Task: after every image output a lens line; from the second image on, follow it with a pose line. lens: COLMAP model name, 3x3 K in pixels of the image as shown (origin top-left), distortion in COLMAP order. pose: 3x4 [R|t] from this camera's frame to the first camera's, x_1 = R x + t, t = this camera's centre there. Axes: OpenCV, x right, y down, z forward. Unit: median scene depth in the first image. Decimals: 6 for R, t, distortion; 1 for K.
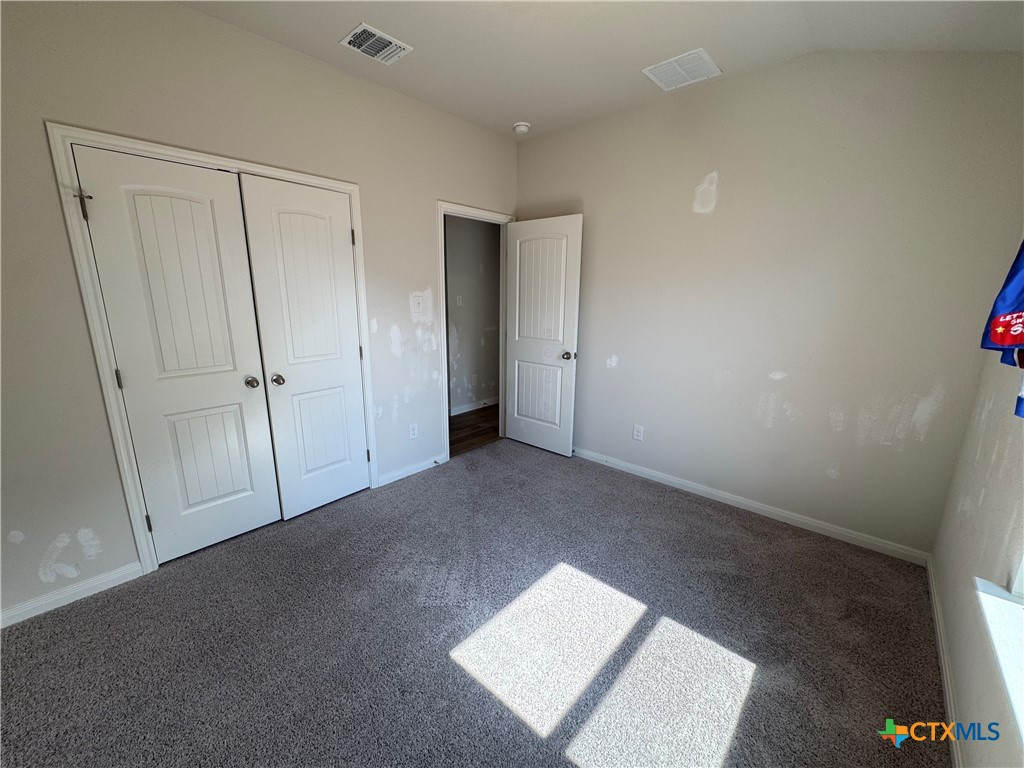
lens RADIAL K [[410.9, 0, 512.4], [0, 410.9, 387.3], [0, 0, 1]] dist [-0.005117, 0.001155]
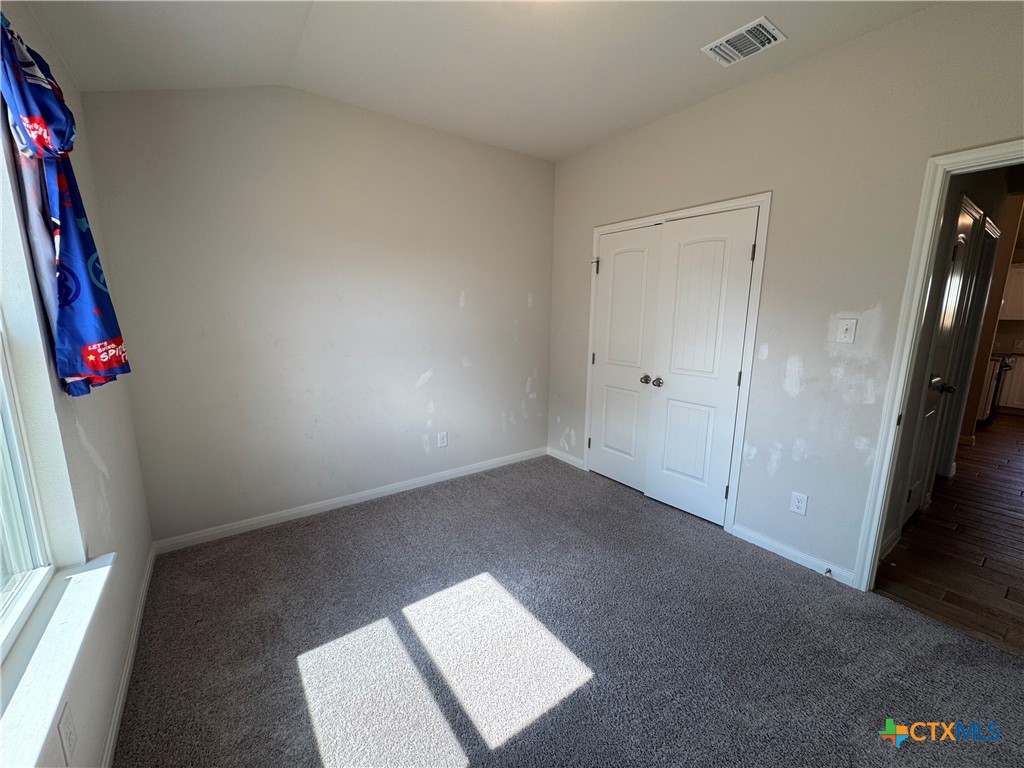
lens RADIAL K [[410.9, 0, 508.6], [0, 410.9, 385.0], [0, 0, 1]] dist [-0.005117, 0.001155]
pose [[-0.227697, 0.161255, -0.960287, 0.572382], [-0.232217, 0.948745, 0.214379, -0.135903], [0.945637, 0.271809, -0.178580, 0.632819]]
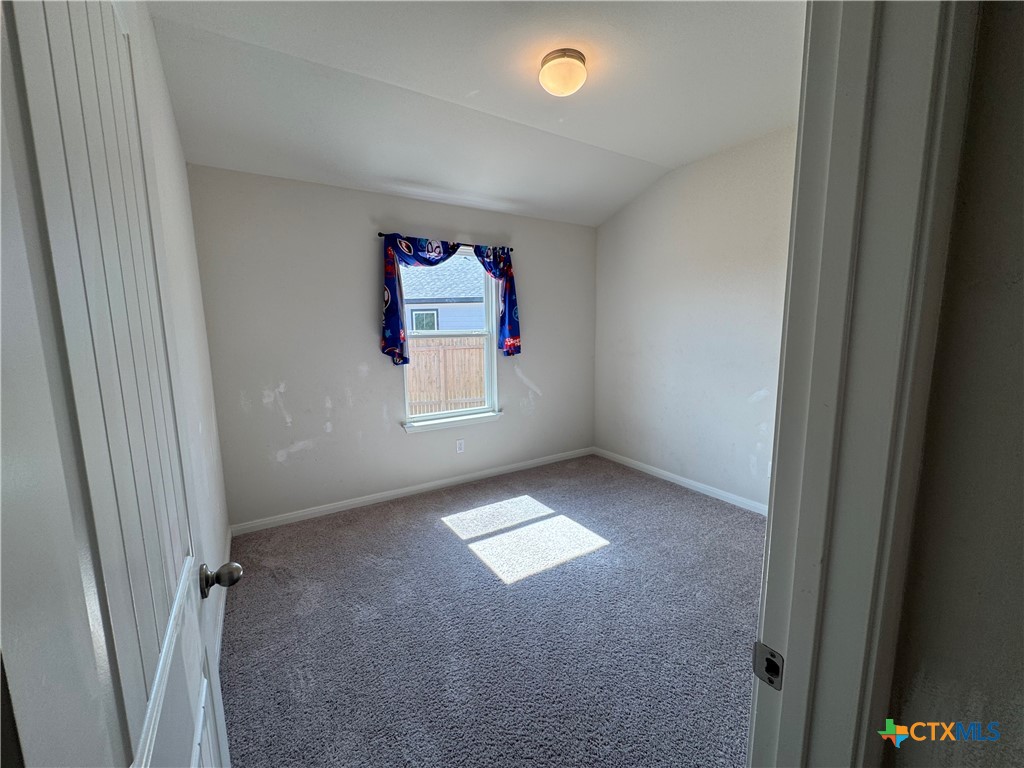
lens RADIAL K [[410.9, 0, 518.4], [0, 410.9, 385.3], [0, 0, 1]] dist [-0.005117, 0.001155]
pose [[-0.955261, -0.041268, 0.292871, -0.115068], [0.065602, 0.935988, 0.345865, -0.275260], [-0.288397, 0.349604, -0.891406, 1.259100]]
